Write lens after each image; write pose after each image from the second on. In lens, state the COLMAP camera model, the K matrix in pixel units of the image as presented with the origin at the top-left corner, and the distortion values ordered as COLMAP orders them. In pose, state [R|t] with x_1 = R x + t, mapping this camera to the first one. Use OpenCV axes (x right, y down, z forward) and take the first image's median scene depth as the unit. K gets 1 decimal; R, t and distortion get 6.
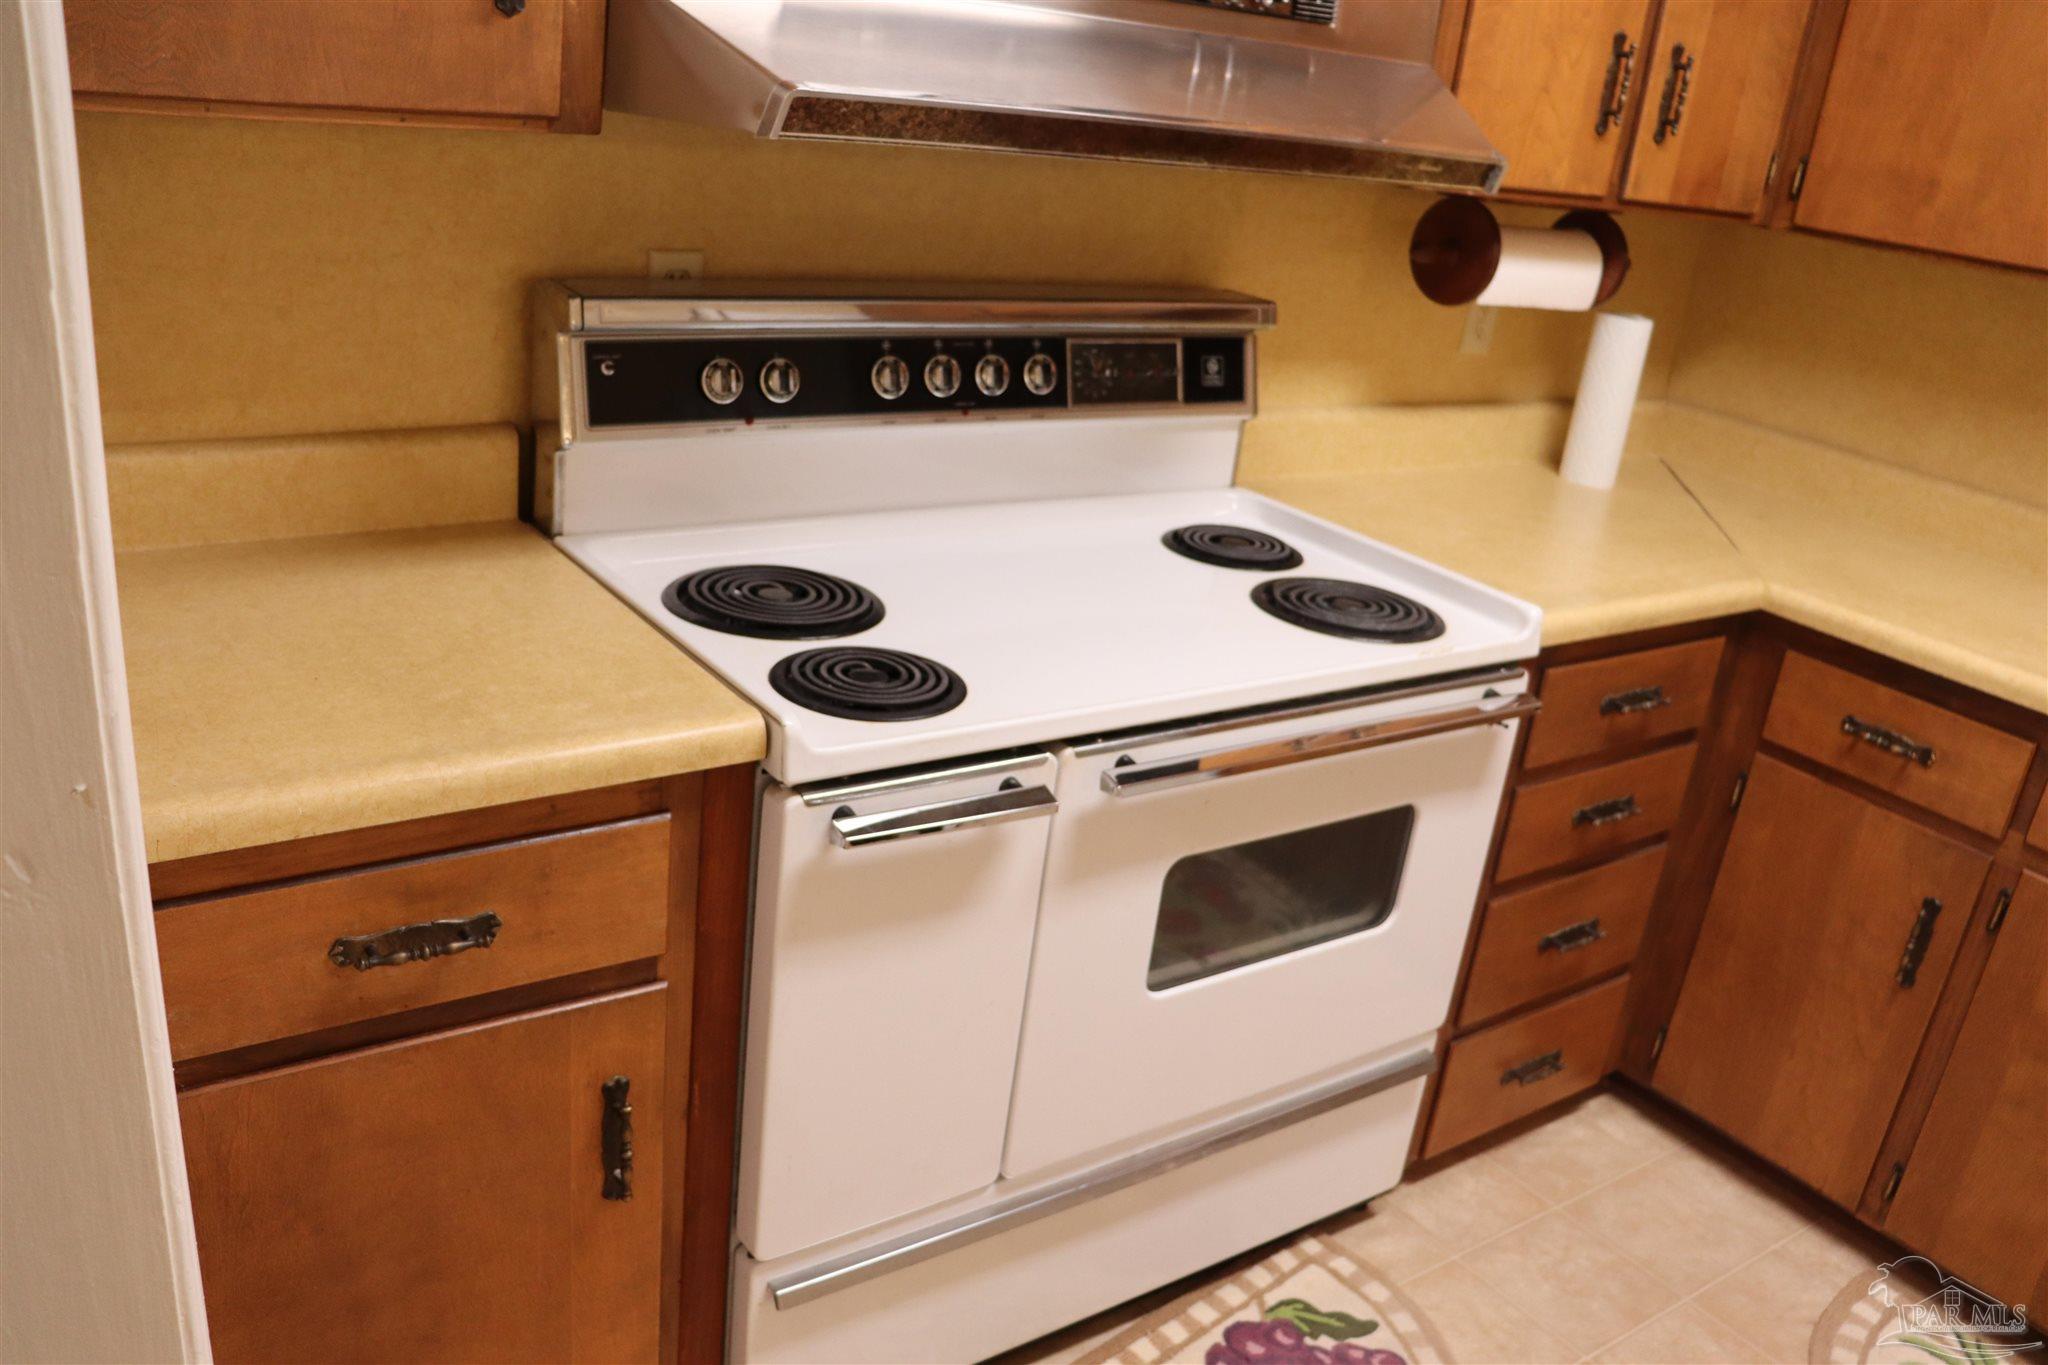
lens RADIAL K [[1696.2, 0, 1029.7], [0, 1696.2, 685.4], [0, 0, 1]] dist [-0.154618, 0.120038]
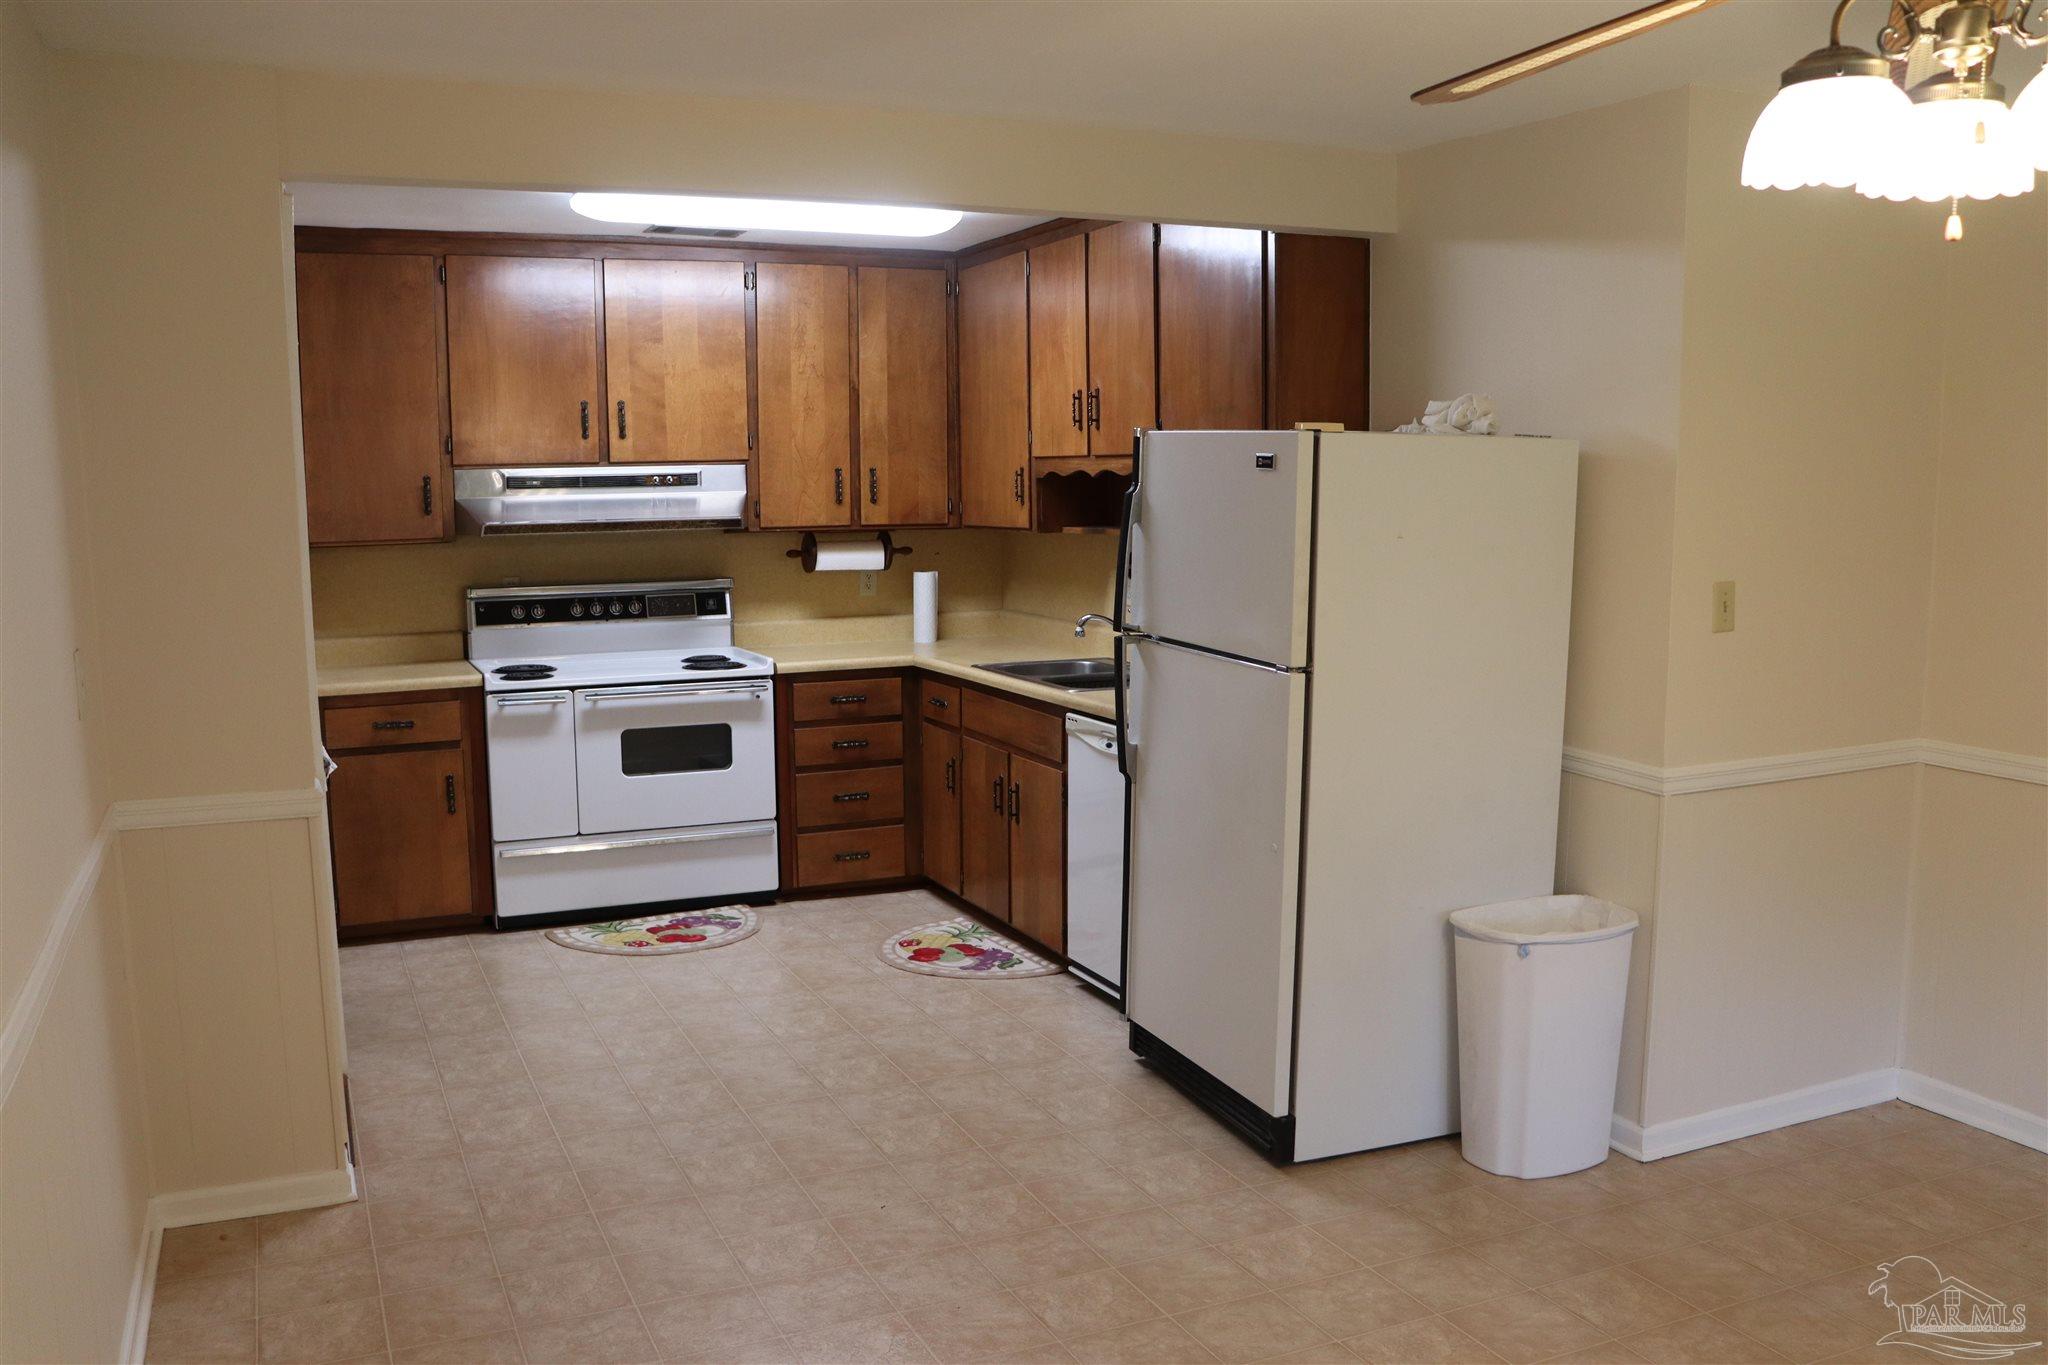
lens RADIAL K [[1696.2, 0, 1021.3], [0, 1696.2, 682.3], [0, 0, 1]] dist [-0.154618, 0.120038]
pose [[0.971039, -0.099465, -0.217234, 1.472608], [0.040506, 0.964597, -0.260598, 0.848091], [0.235464, 0.244251, 0.940690, -1.833779]]
